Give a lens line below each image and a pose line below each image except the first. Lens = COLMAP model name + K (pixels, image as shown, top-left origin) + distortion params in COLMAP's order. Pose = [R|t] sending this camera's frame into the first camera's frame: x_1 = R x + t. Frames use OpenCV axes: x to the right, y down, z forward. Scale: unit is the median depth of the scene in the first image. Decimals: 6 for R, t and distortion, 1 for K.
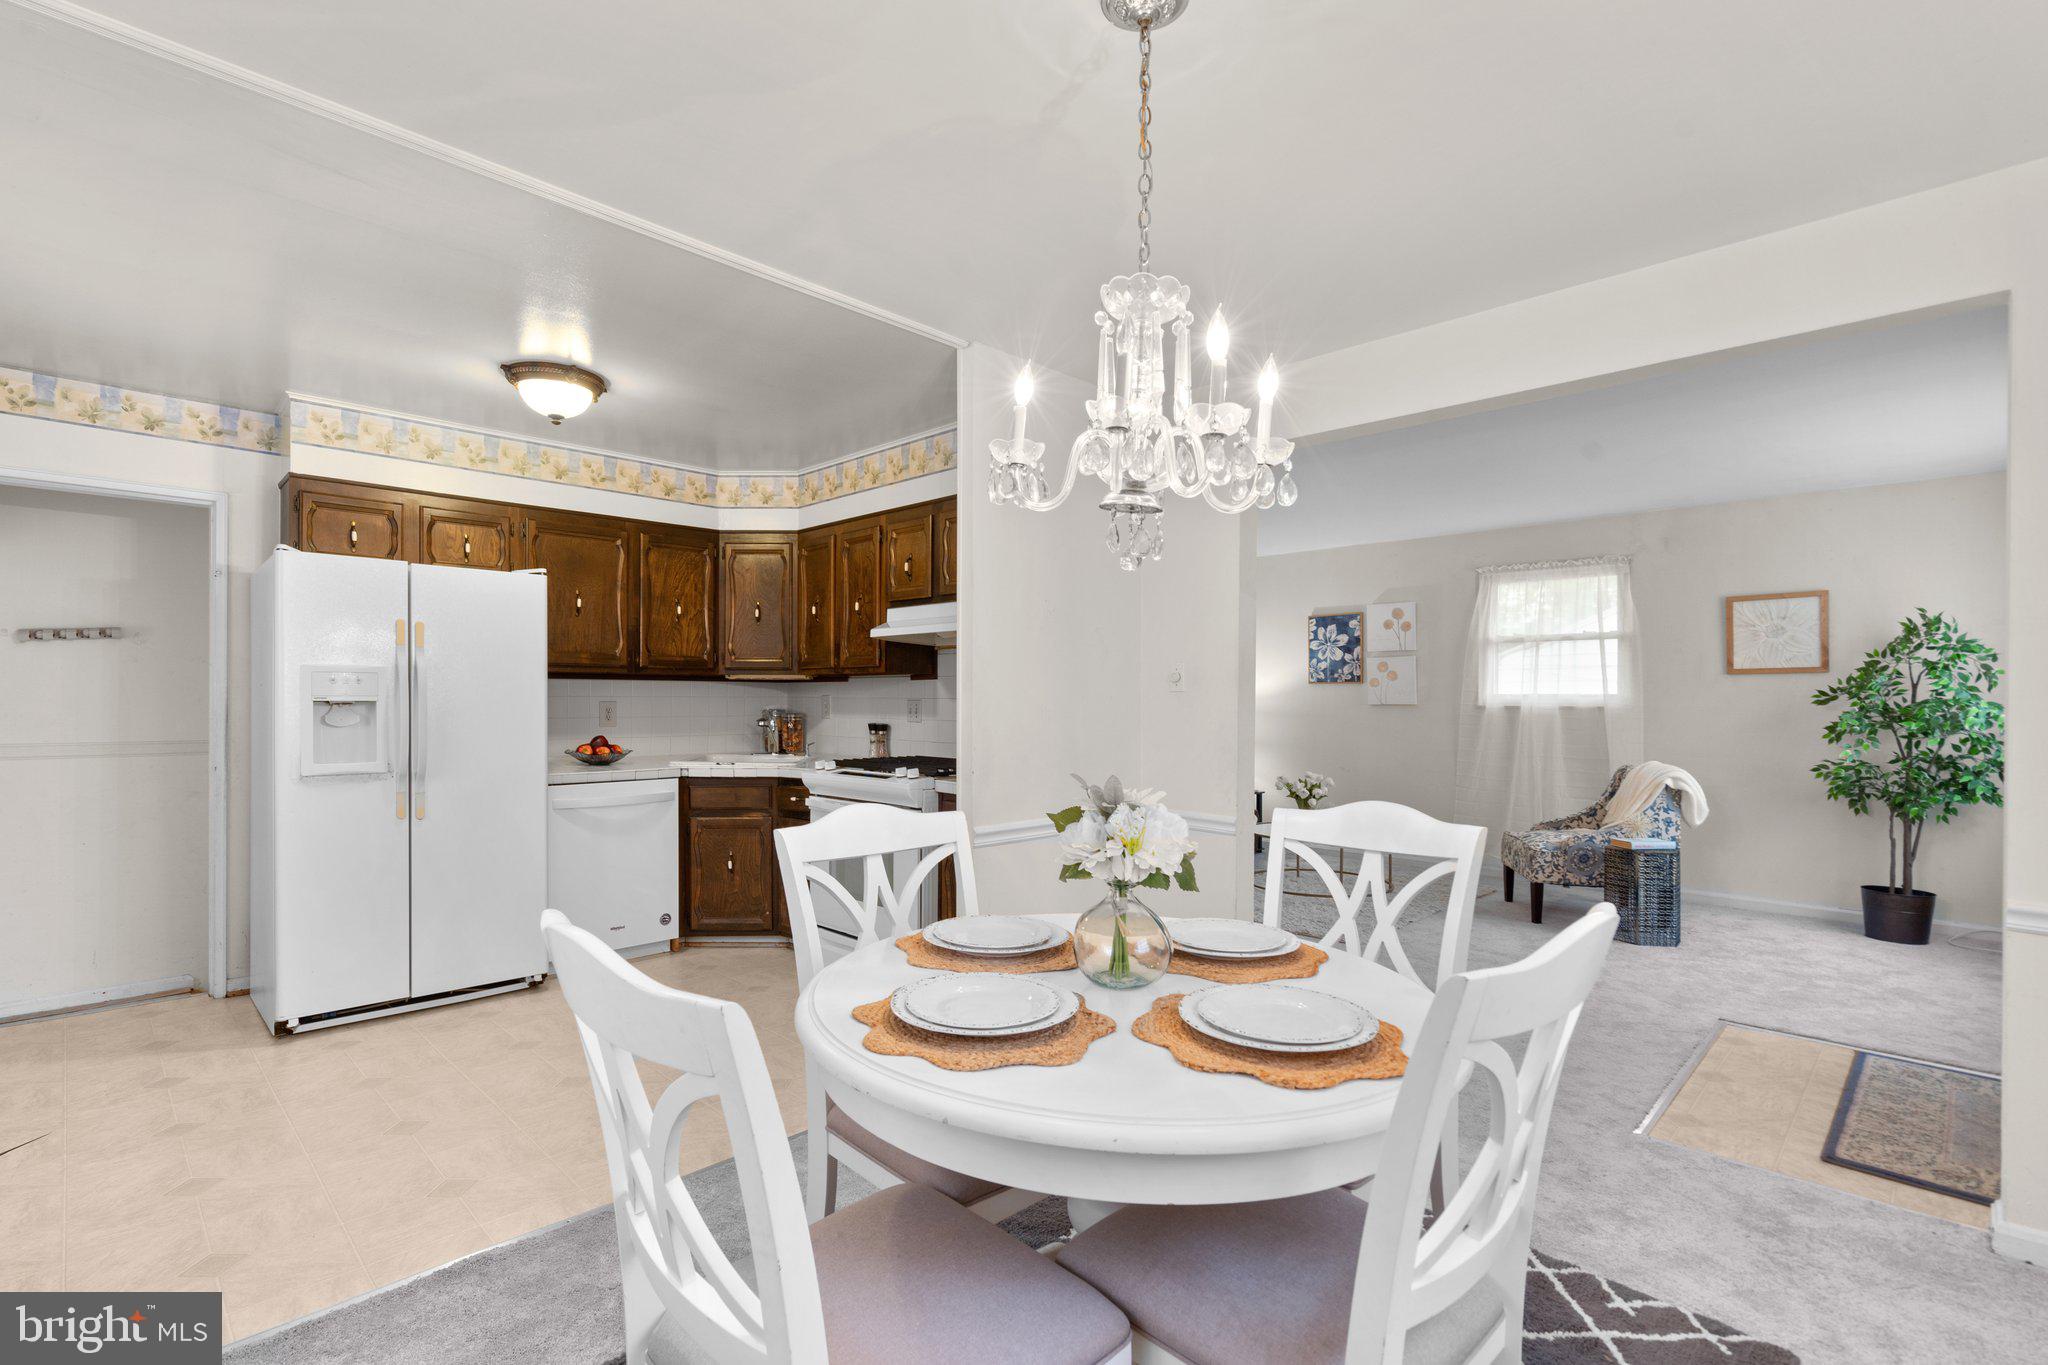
lens RADIAL K [[957.4, 0, 1029.5], [0, 957.4, 690.7], [0, 0, 1]] dist [-0.000402, -0.000110]
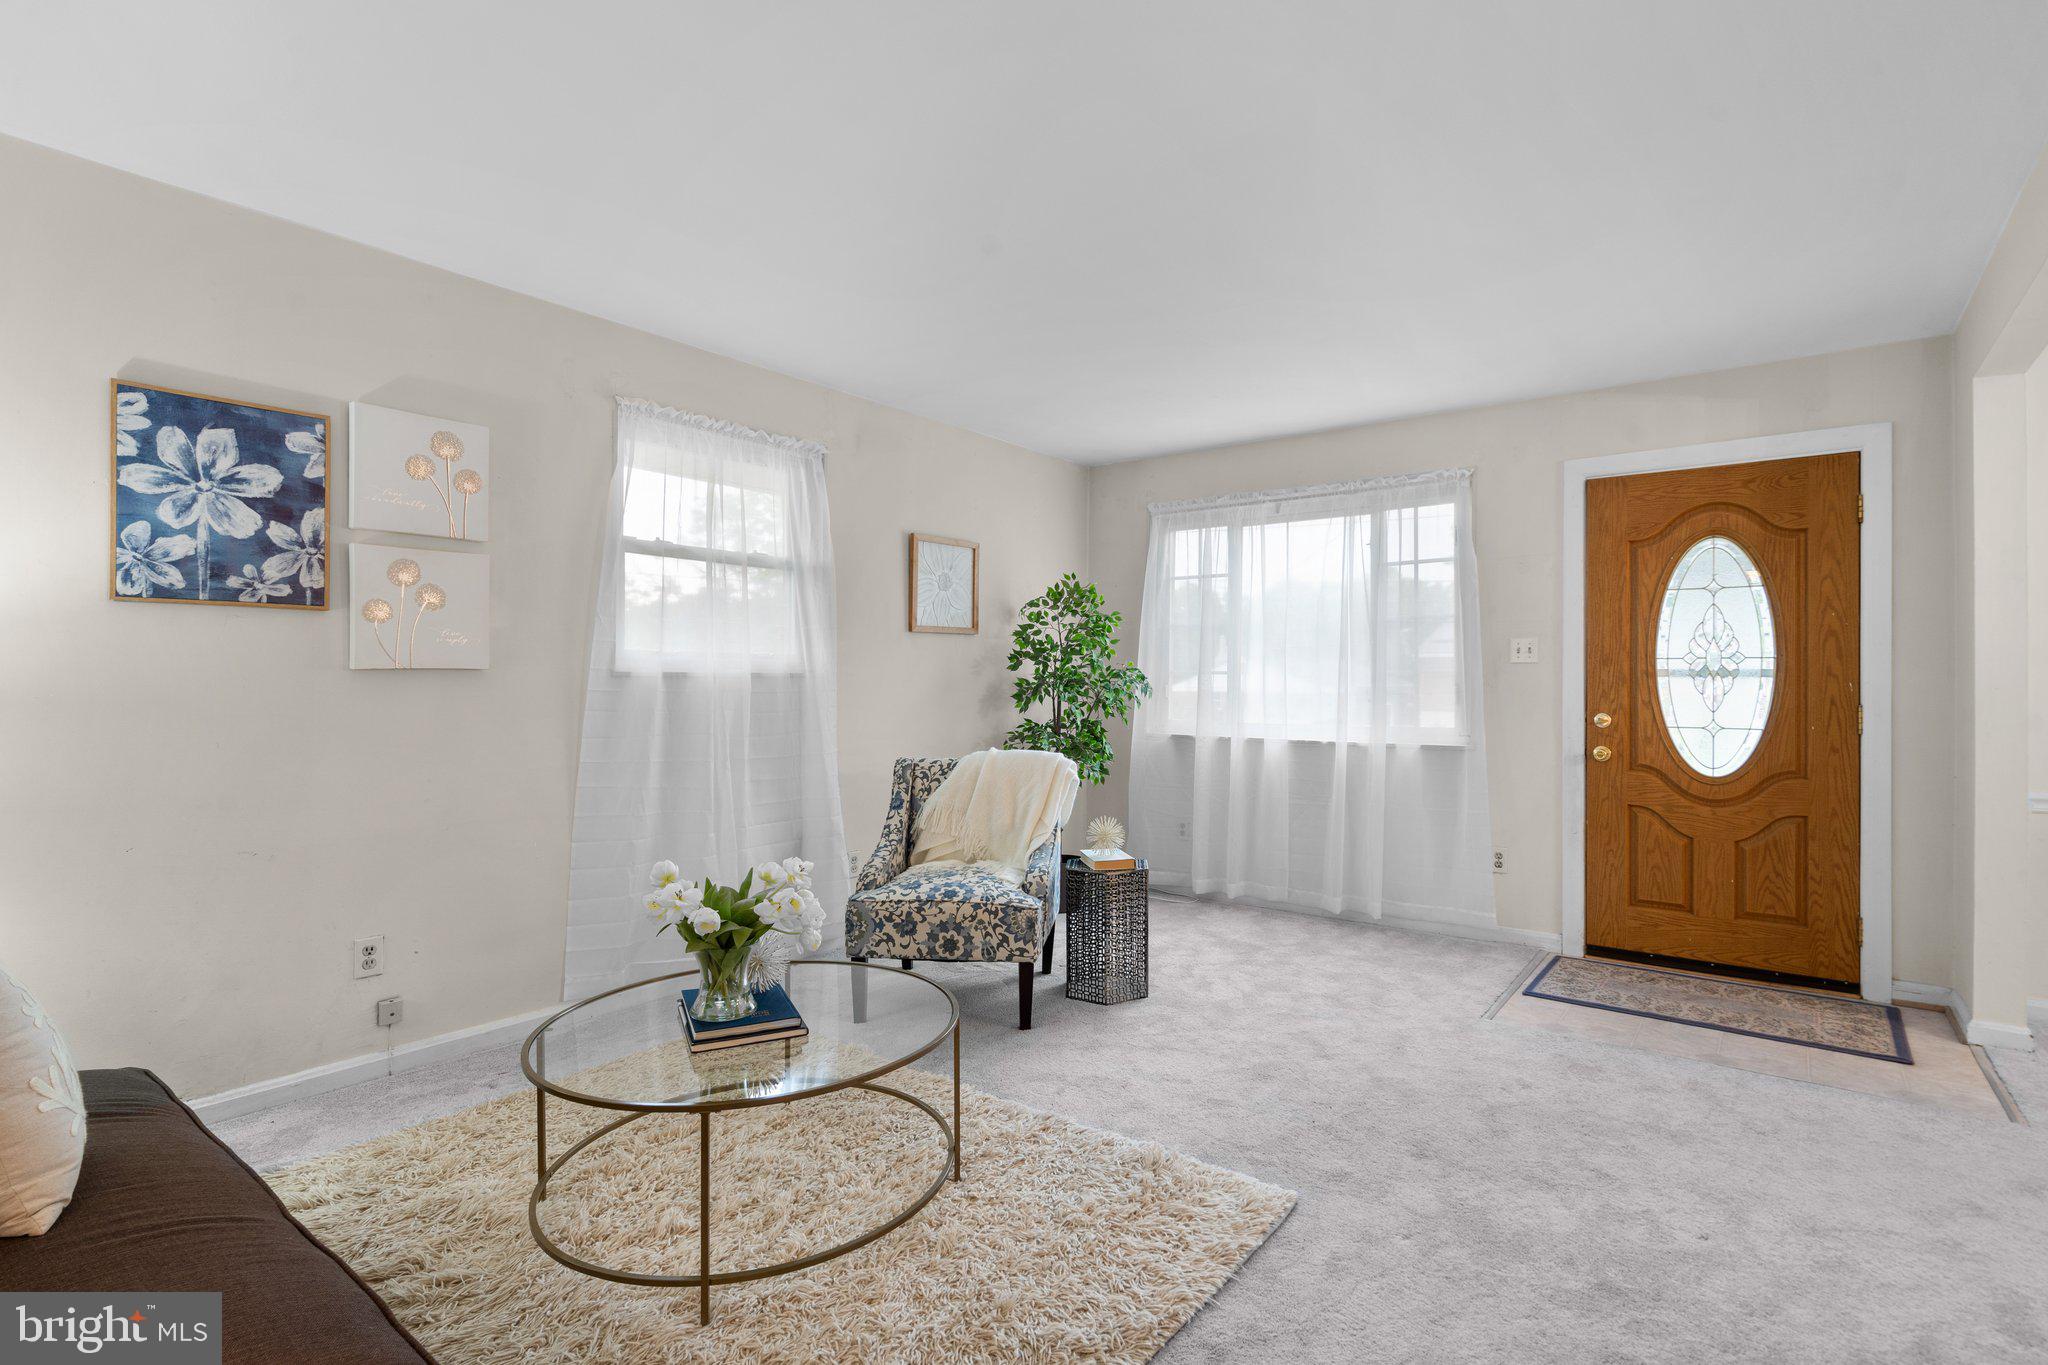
lens RADIAL K [[957.4, 0, 1038.2], [0, 957.4, 679.6], [0, 0, 1]] dist [-0.000402, -0.000110]
pose [[-0.127441, -0.001481, 0.991845, -0.071970], [-0.007386, 0.999973, 0.000544, 0.023226], [-0.991819, -0.007256, -0.127449, 1.093319]]
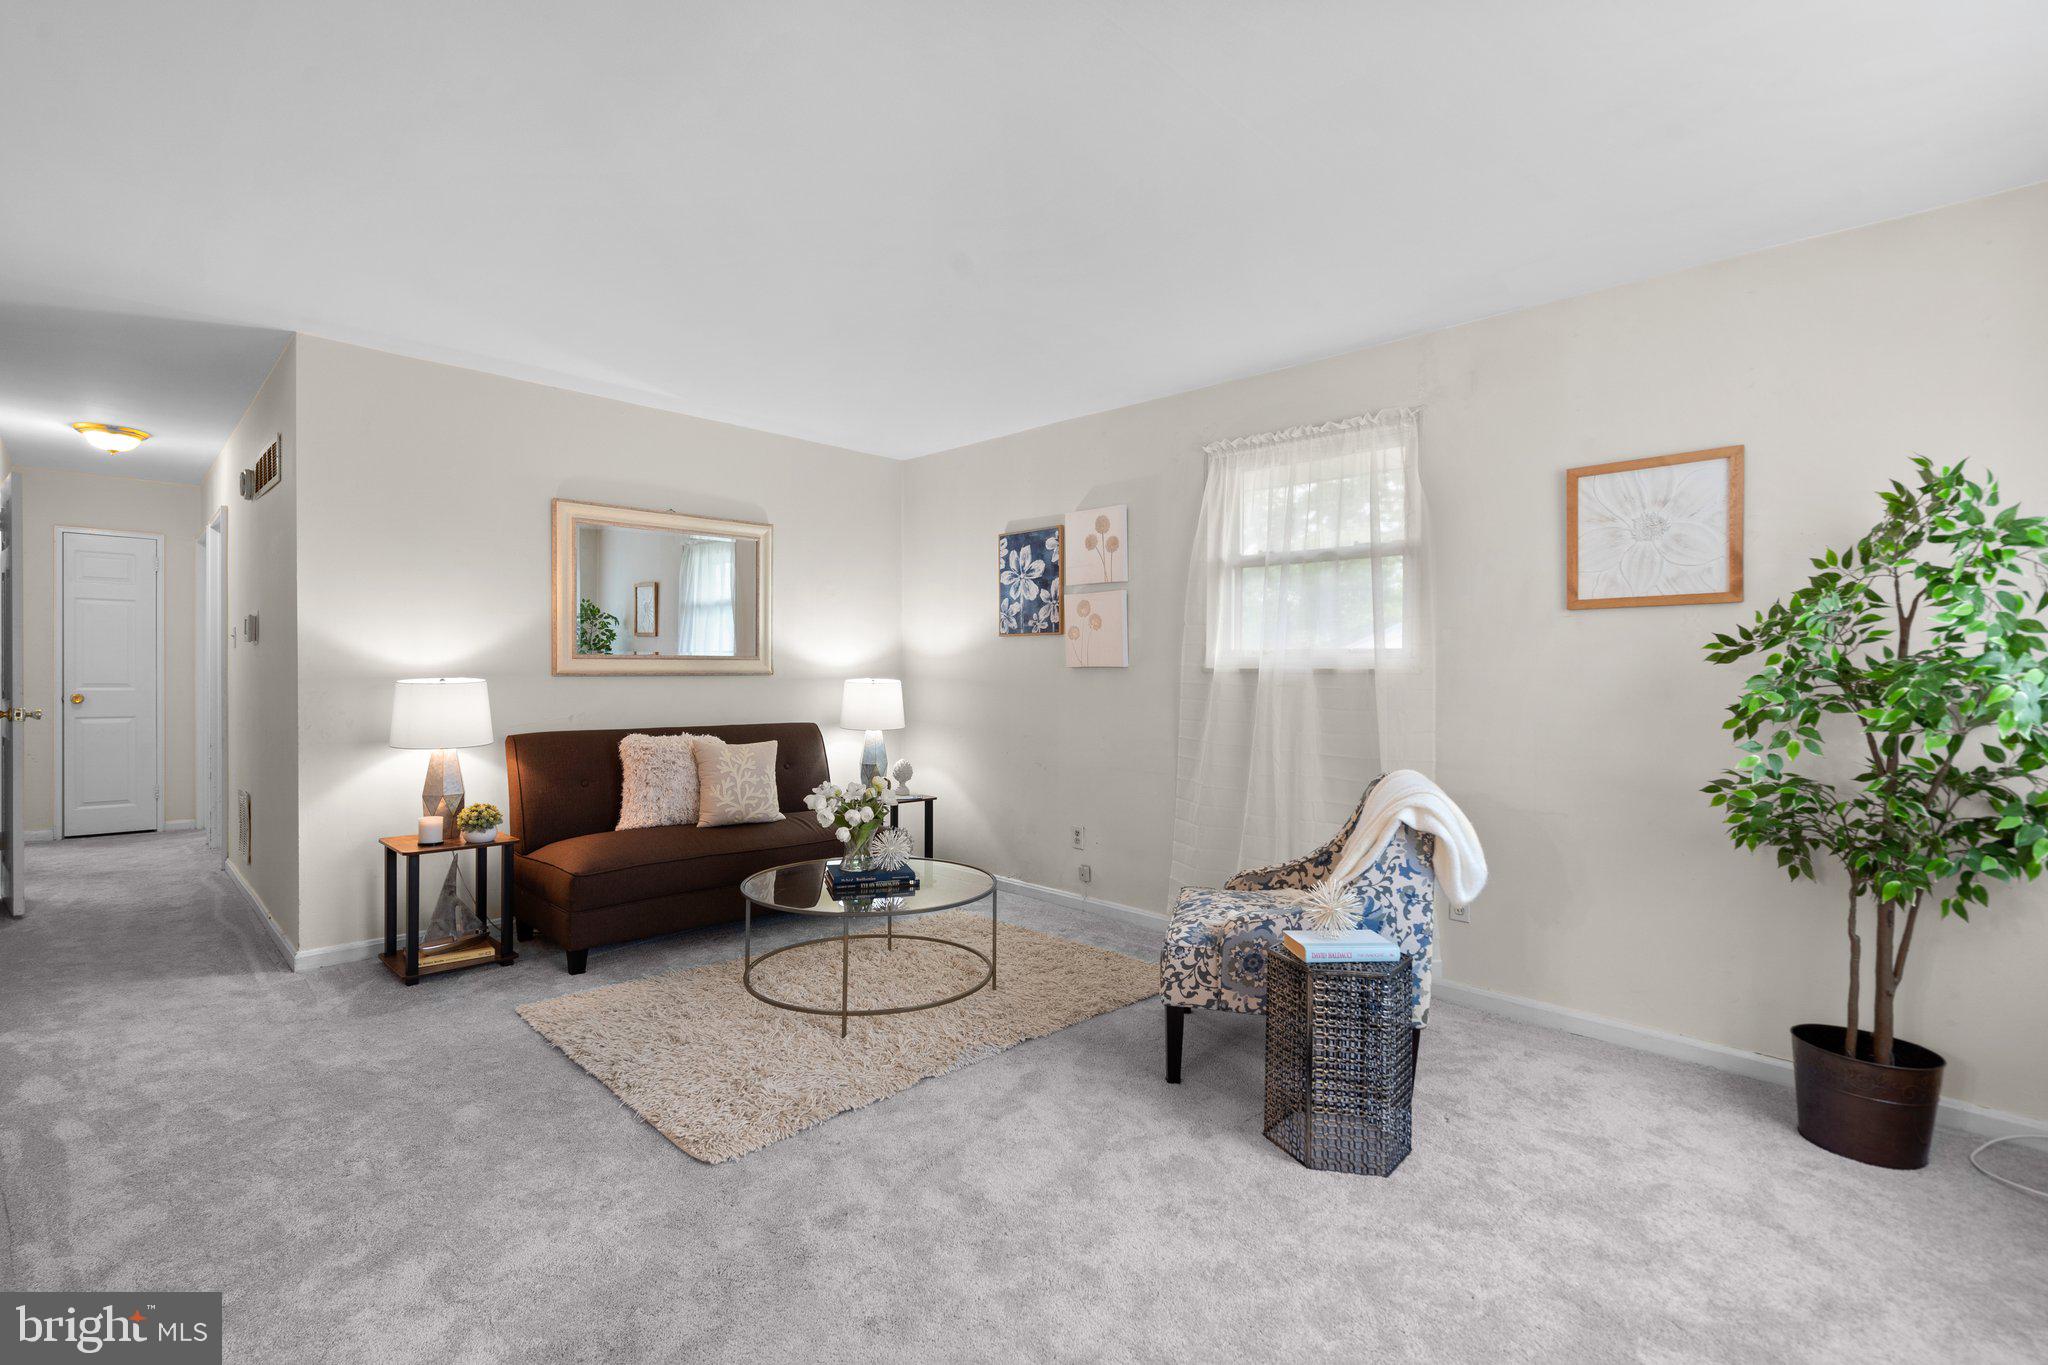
lens RADIAL K [[957.4, 0, 1028.2], [0, 957.4, 674.1], [0, 0, 1]] dist [-0.000402, -0.000110]
pose [[0.999995, 0.002694, -0.001761, 0.459272], [-0.002670, 0.999910, 0.013185, 0.015025], [0.001797, -0.013180, 0.999912, 0.490006]]
